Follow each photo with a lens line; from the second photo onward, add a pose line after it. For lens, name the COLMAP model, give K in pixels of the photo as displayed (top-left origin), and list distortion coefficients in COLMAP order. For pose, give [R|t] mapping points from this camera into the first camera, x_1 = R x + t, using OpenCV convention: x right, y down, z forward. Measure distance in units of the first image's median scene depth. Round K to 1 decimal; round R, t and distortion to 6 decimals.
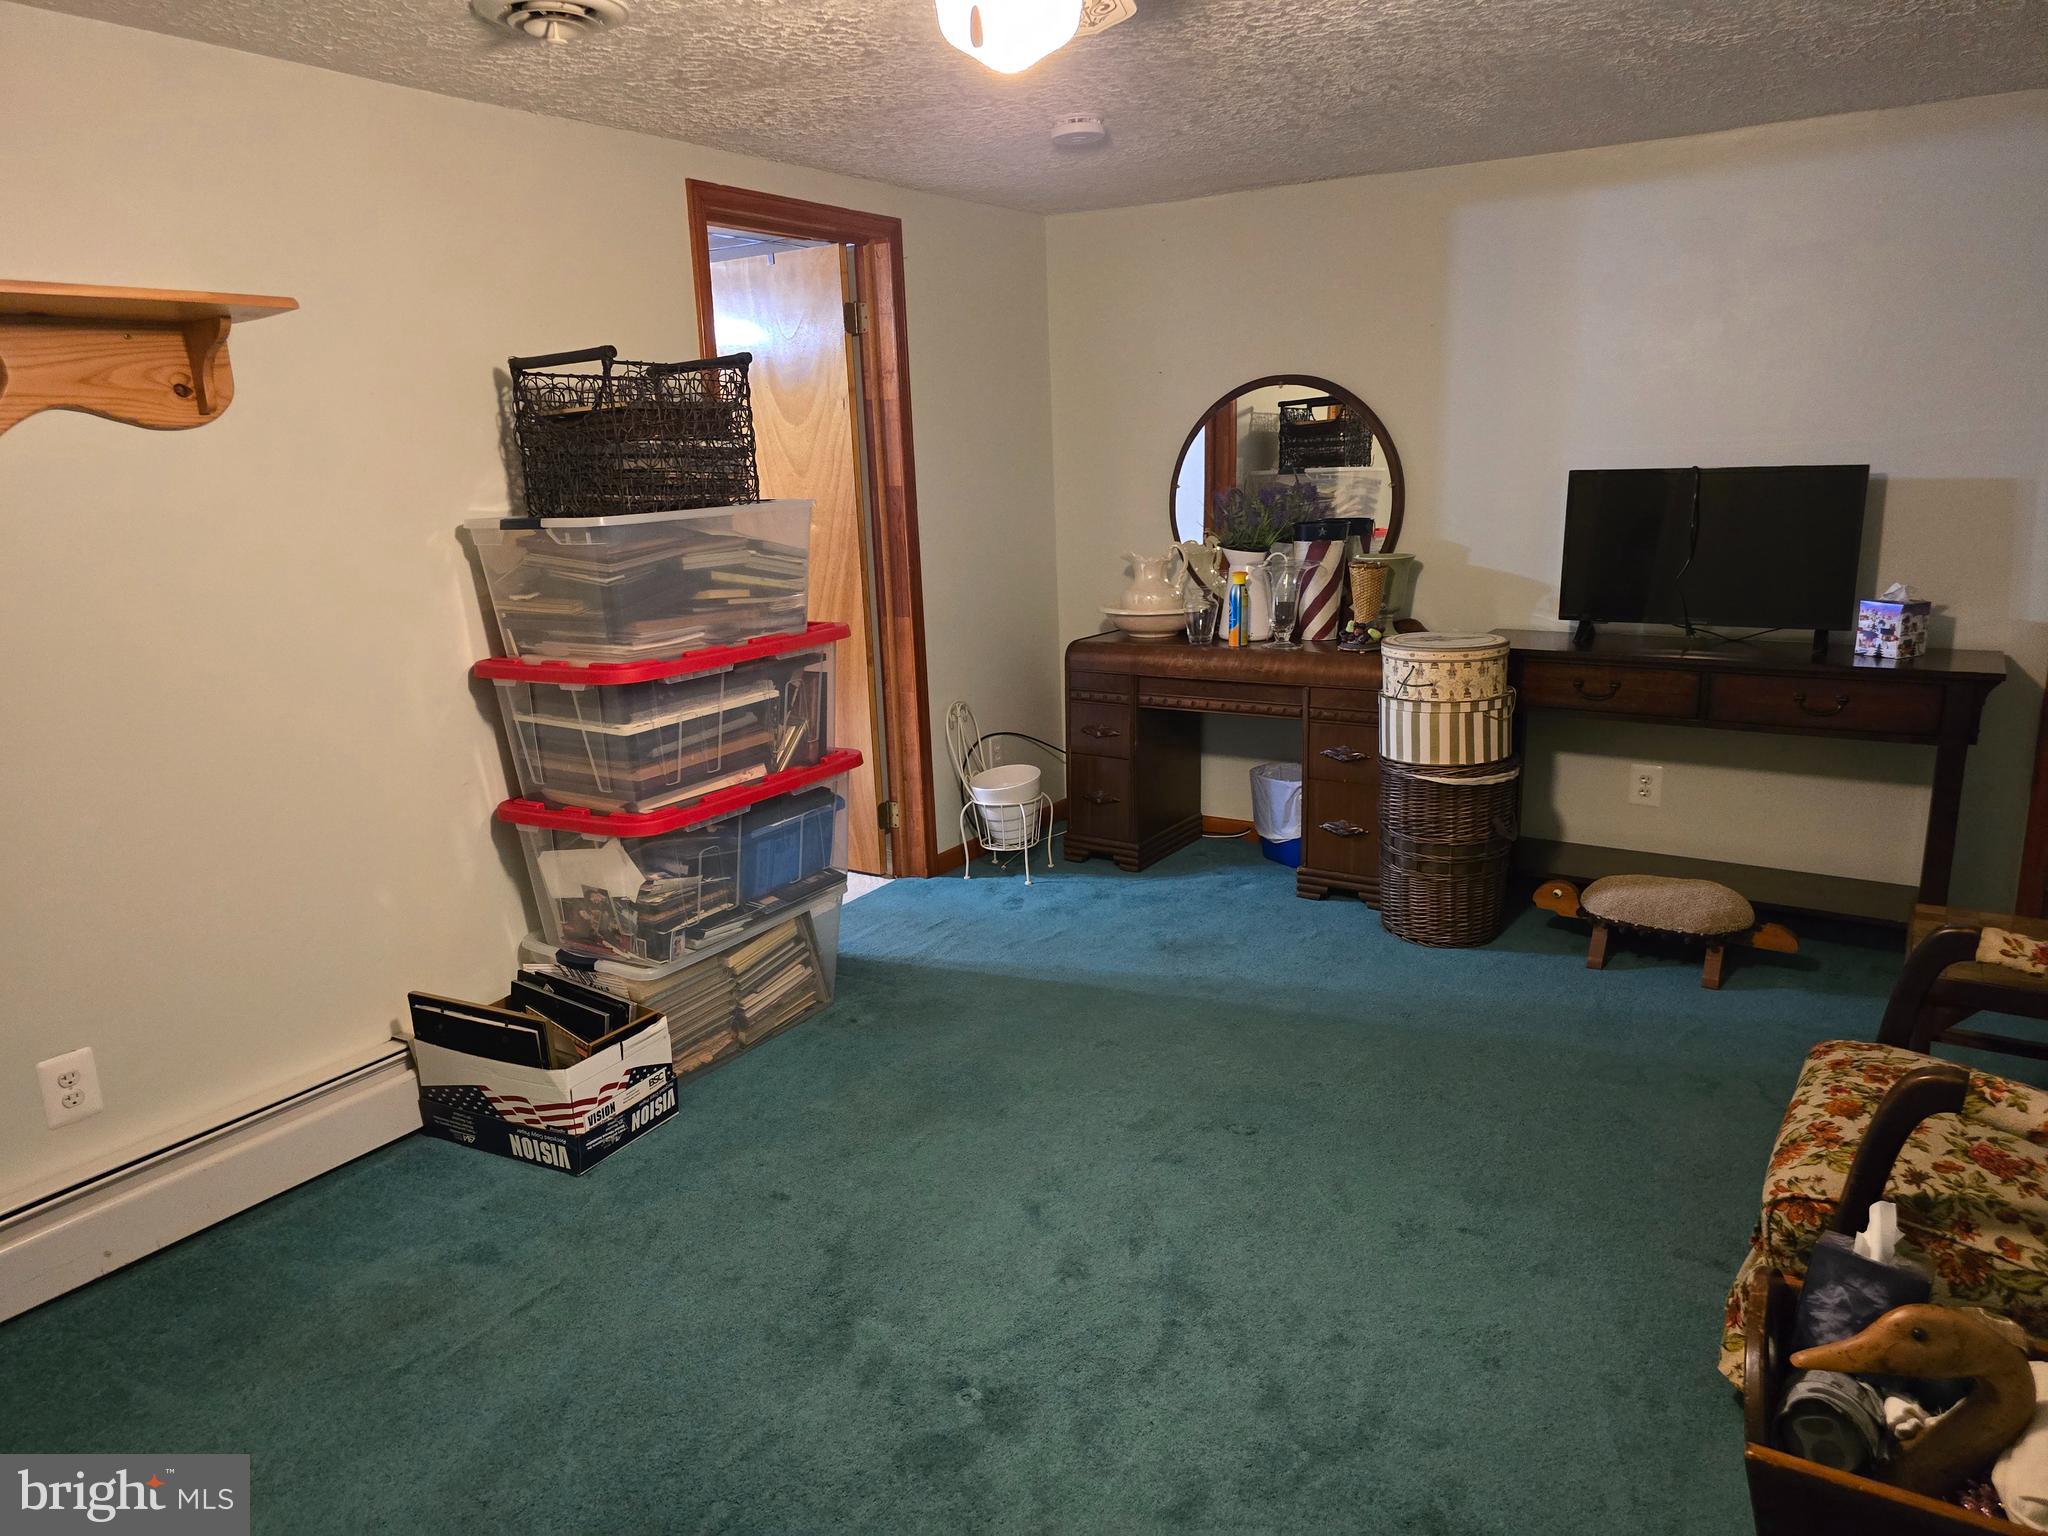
lens RADIAL K [[1377.8, 0, 1017.1], [0, 1377.8, 765.8], [0, 0, 1]] dist [0.061497, -0.053295]
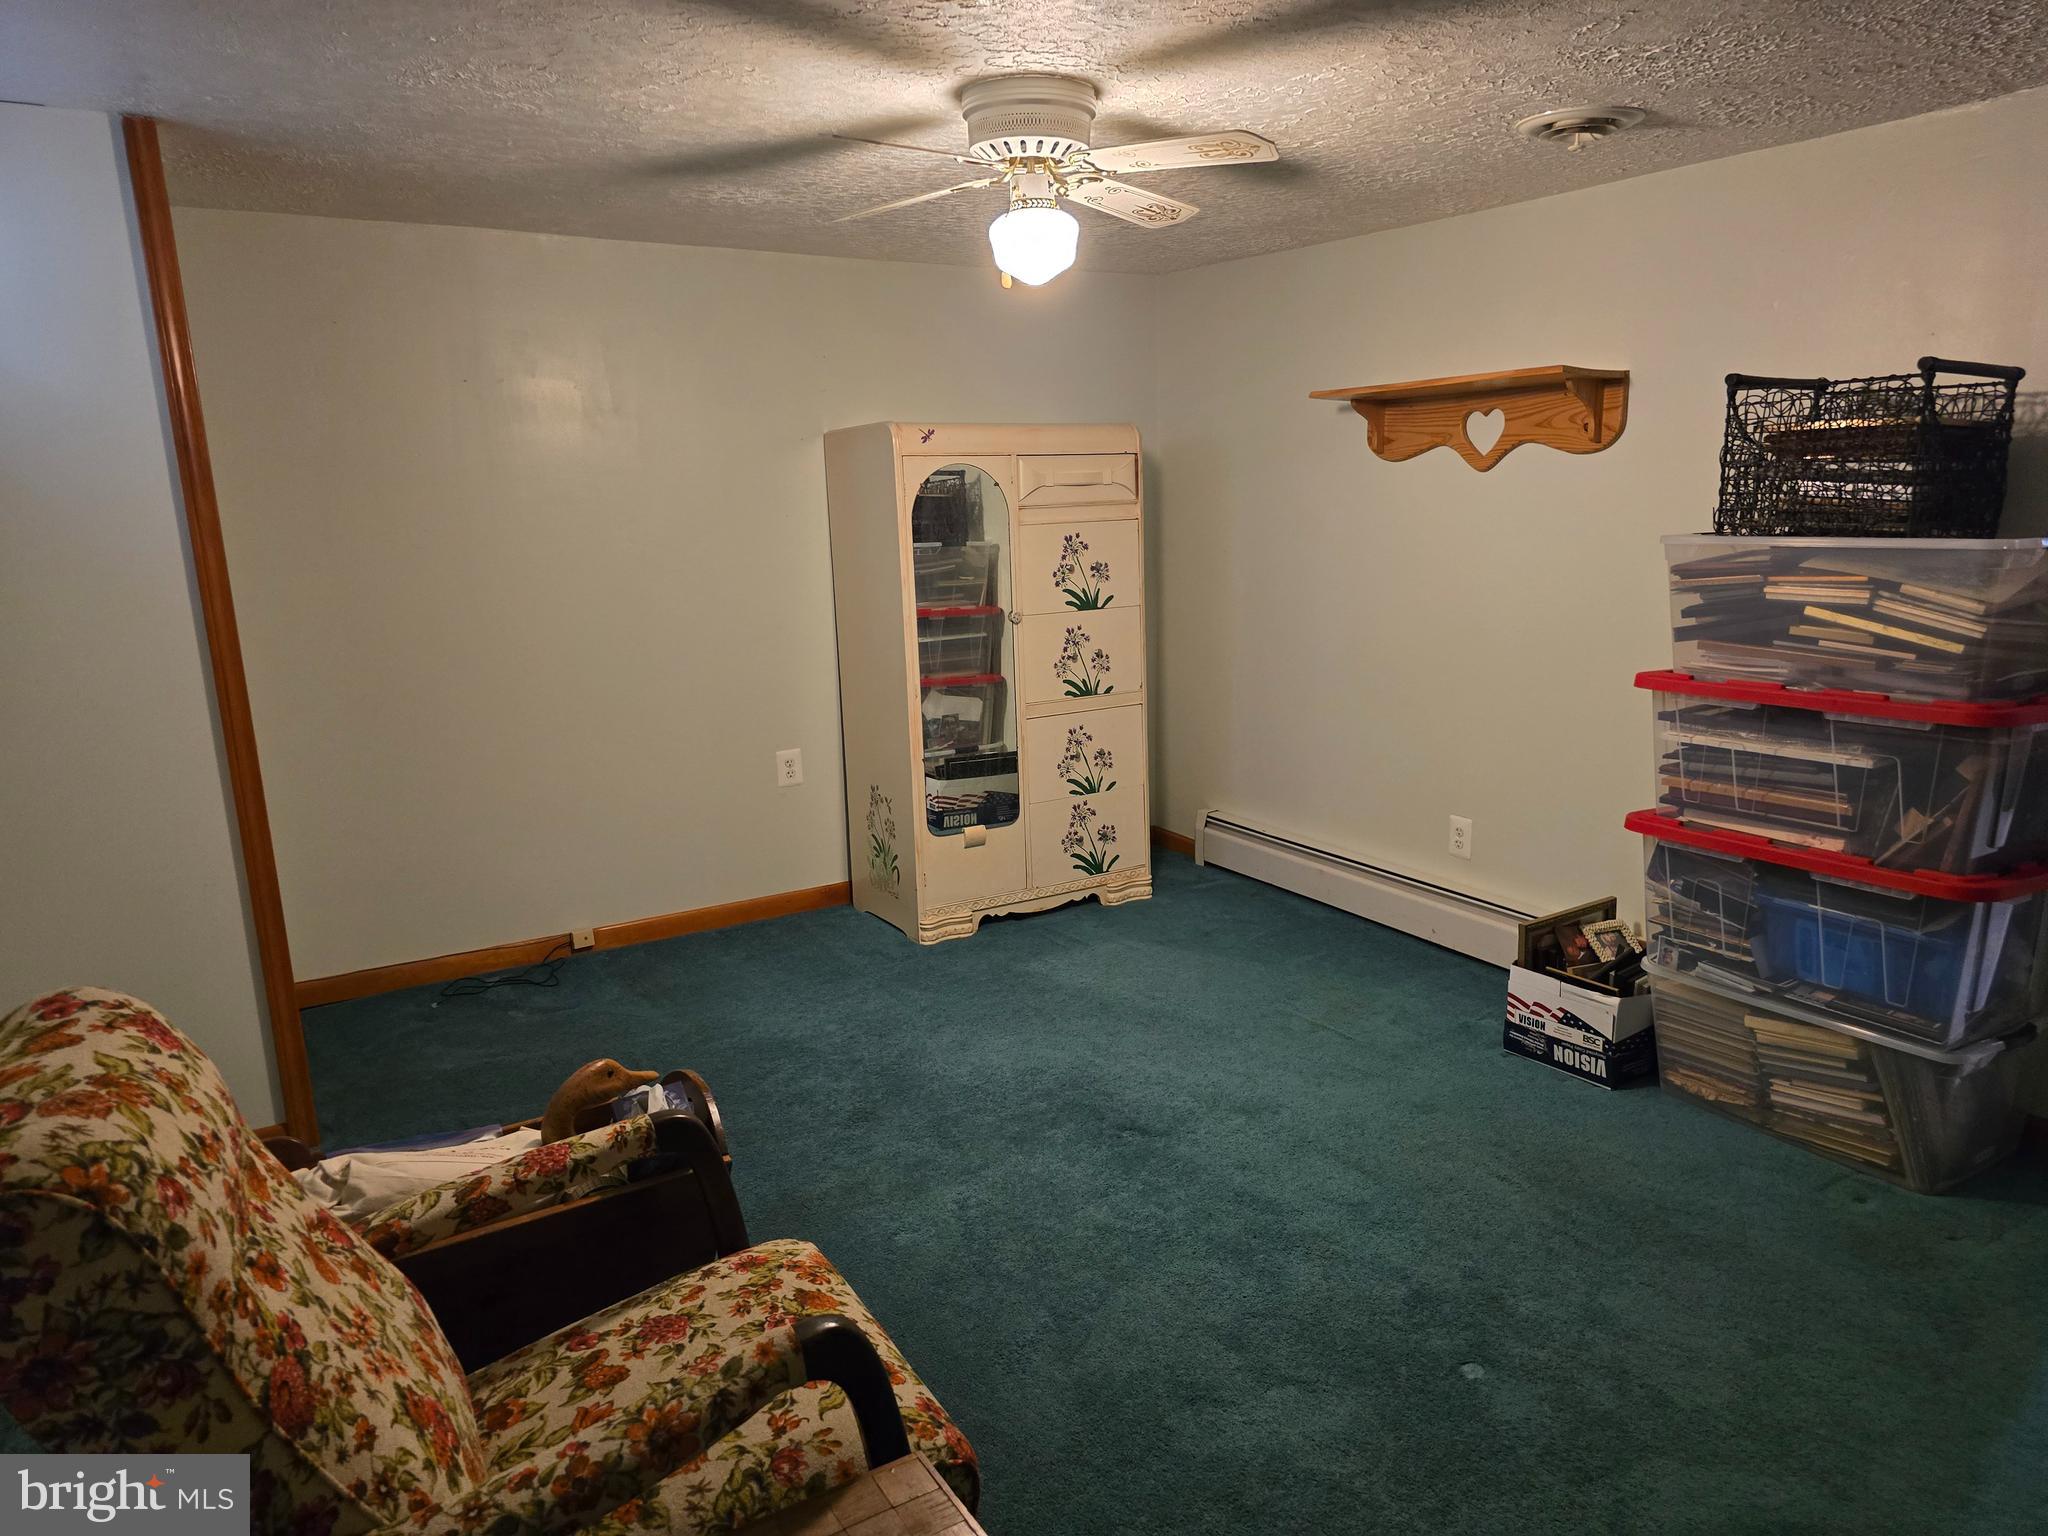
lens RADIAL K [[1377.8, 0, 1022.0], [0, 1377.8, 779.4], [0, 0, 1]] dist [0.061497, -0.053295]
pose [[-0.442102, 0.229598, -0.867082, 0.884143], [-0.167185, 0.928651, 0.331145, -0.268450], [0.881246, 0.291363, -0.372173, 0.977946]]
